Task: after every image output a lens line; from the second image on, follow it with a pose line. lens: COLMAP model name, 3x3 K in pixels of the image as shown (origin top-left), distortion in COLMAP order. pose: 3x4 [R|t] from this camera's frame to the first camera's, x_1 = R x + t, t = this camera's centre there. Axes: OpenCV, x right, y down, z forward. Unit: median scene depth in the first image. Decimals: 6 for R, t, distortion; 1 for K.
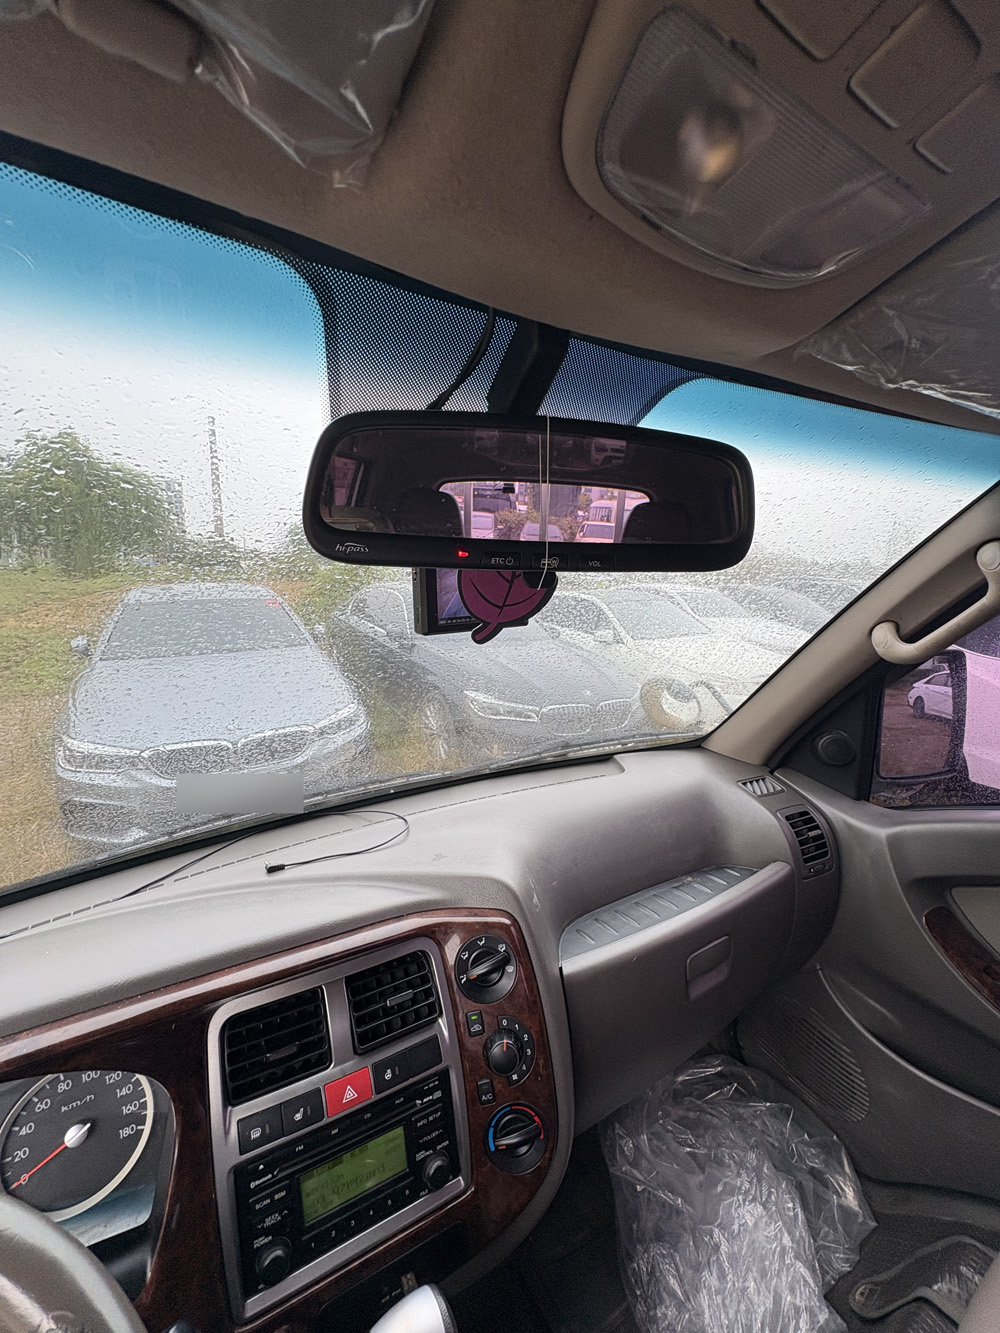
lens RADIAL K [[530.6, 0, 500.0], [0, 530.6, 666.5], [0, 0, 1]] dist [-0.000625, 0.000464]
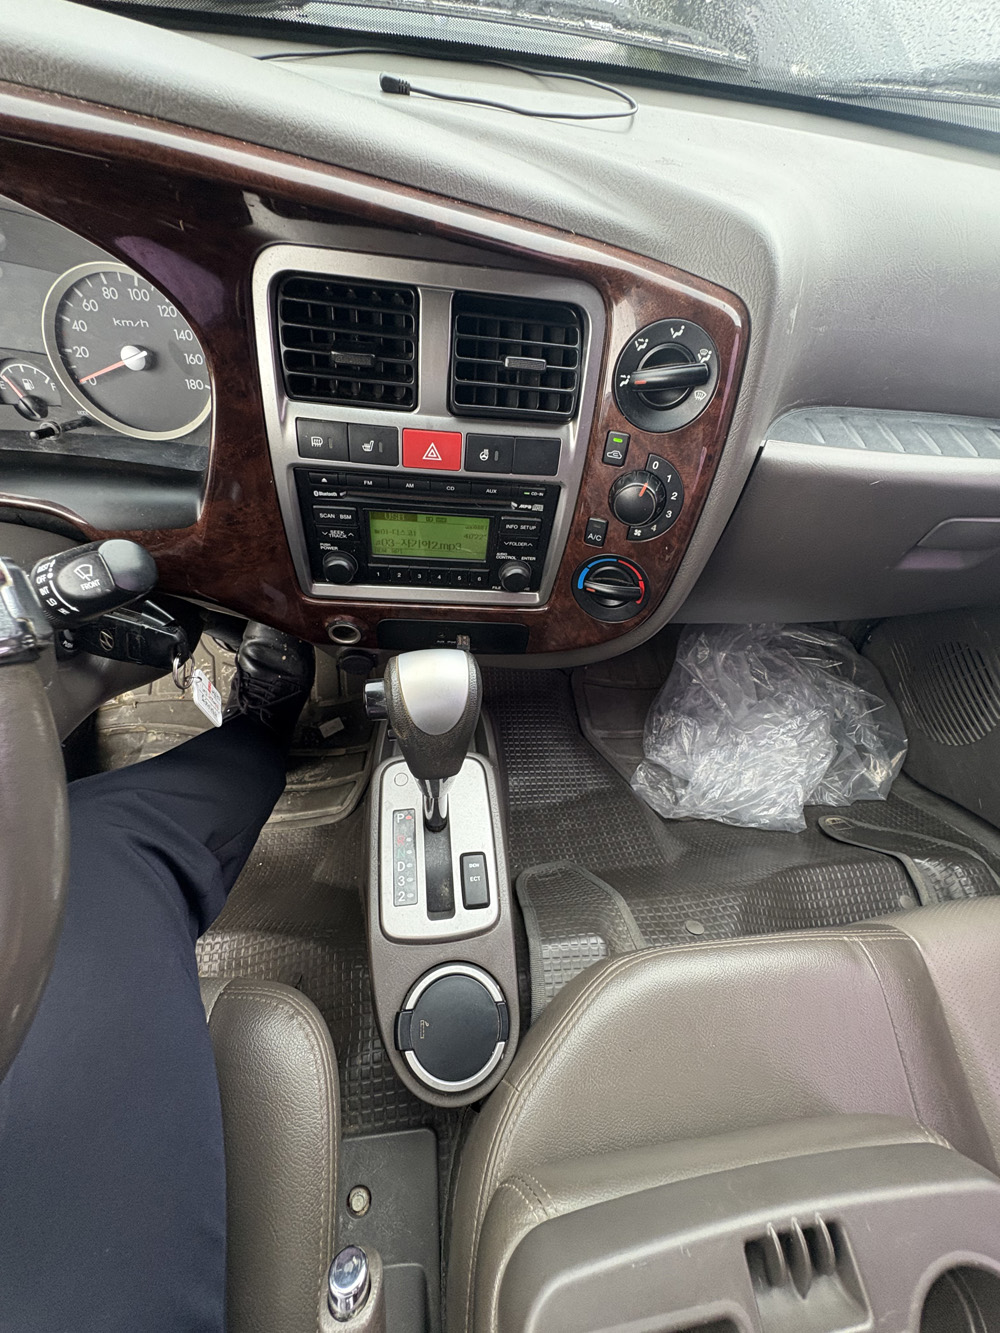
lens RADIAL K [[537.0, 0, 498.9], [0, 537.0, 668.8], [0, 0, 1]] dist [-0.000723, -0.000786]
pose [[0.890786, 0.442713, -0.102492, 0.016347], [-0.200703, 0.585646, 0.785326, 0.330500], [0.407698, -0.678987, 0.610539, 0.326179]]
